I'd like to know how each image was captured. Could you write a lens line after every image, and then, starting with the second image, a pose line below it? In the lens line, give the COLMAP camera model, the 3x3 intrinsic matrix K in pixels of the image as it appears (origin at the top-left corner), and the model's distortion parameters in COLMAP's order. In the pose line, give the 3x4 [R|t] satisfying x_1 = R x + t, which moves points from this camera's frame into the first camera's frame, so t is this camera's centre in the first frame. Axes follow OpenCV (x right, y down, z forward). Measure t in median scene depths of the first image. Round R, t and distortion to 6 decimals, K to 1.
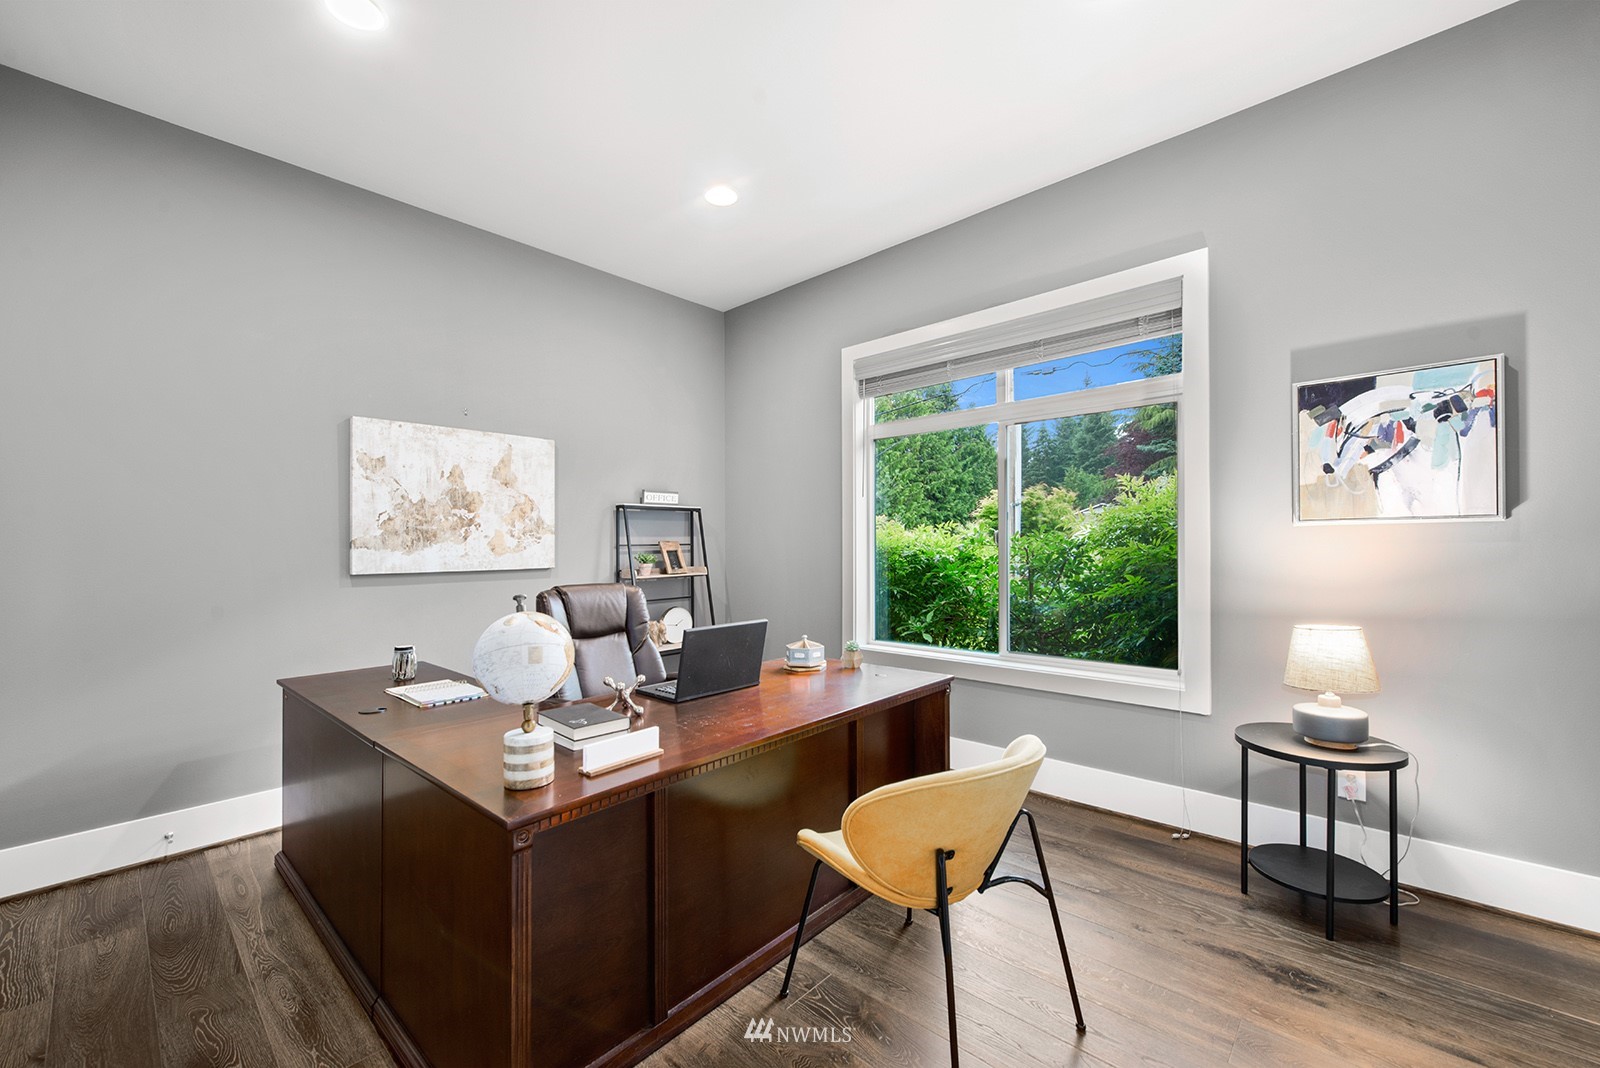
lens RADIAL K [[637.2, 0, 799.6], [0, 637.2, 538.8], [0, 0, 1]] dist [0.003653, 0.000219]
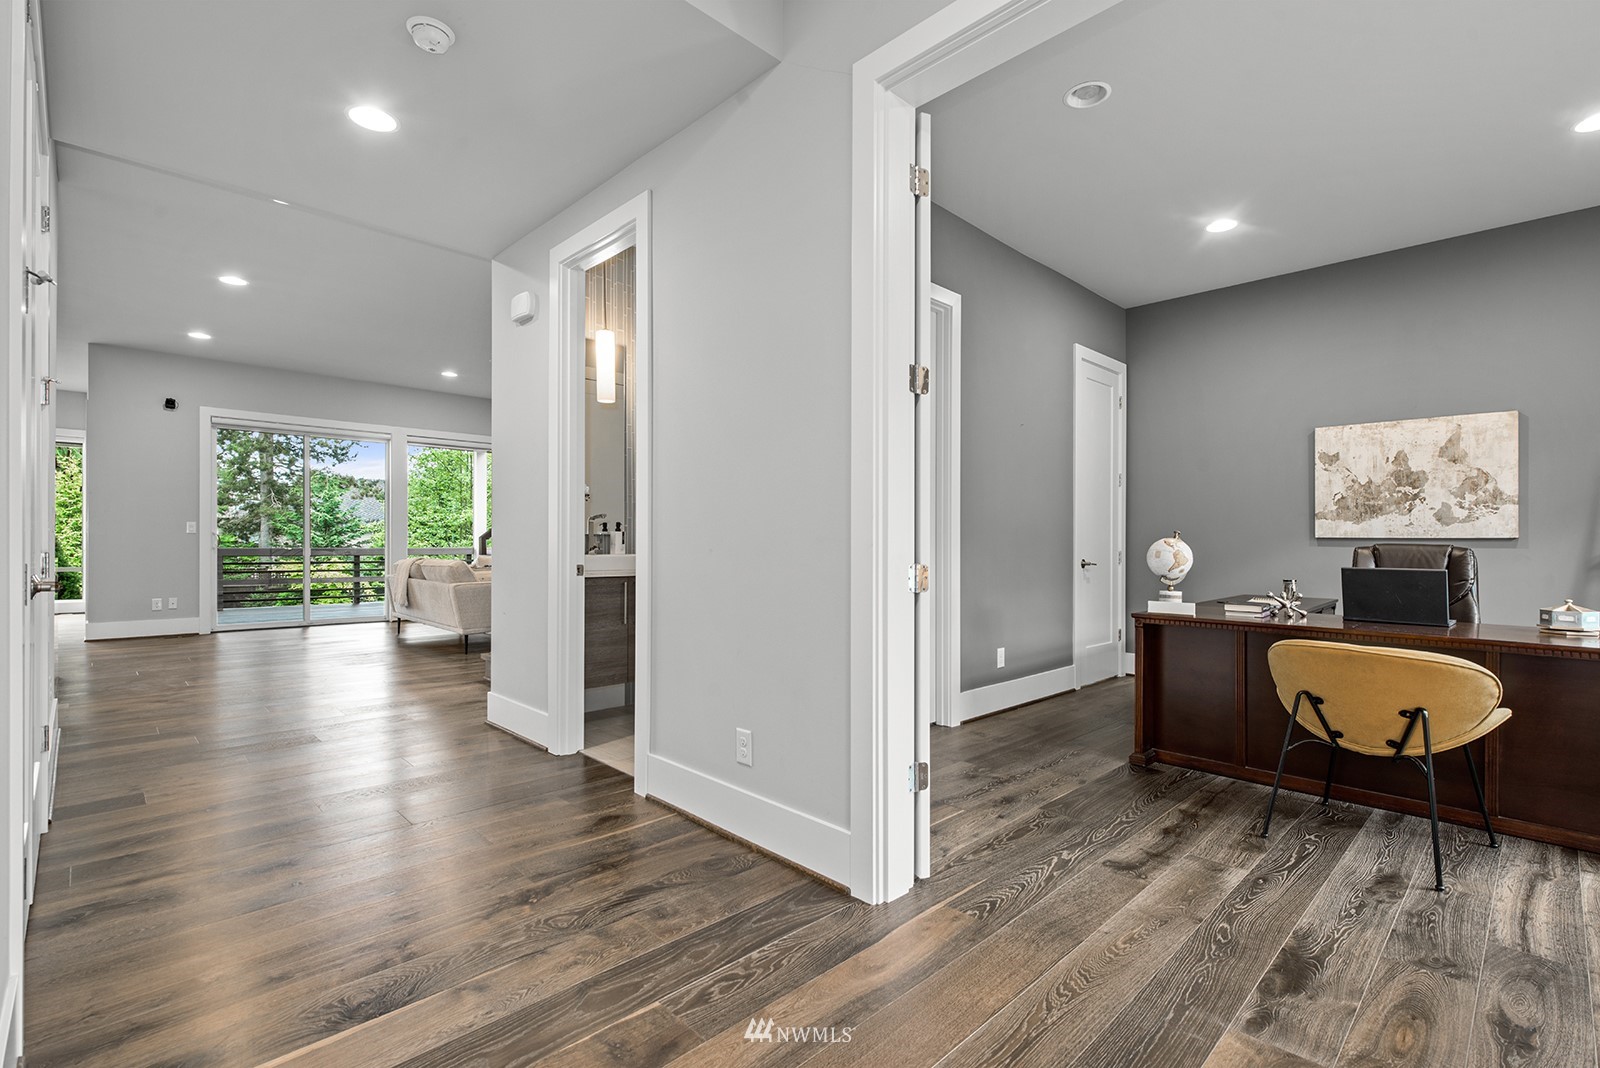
lens RADIAL K [[742.4, 0, 797.0], [0, 742.4, 535.4], [0, 0, 1]] dist [0.000715, -0.001379]
pose [[-0.063624, -0.001259, -0.997973, 0.949413], [0.000669, 0.999999, -0.001304, 0.047504], [0.997974, -0.000750, -0.063623, -0.059712]]
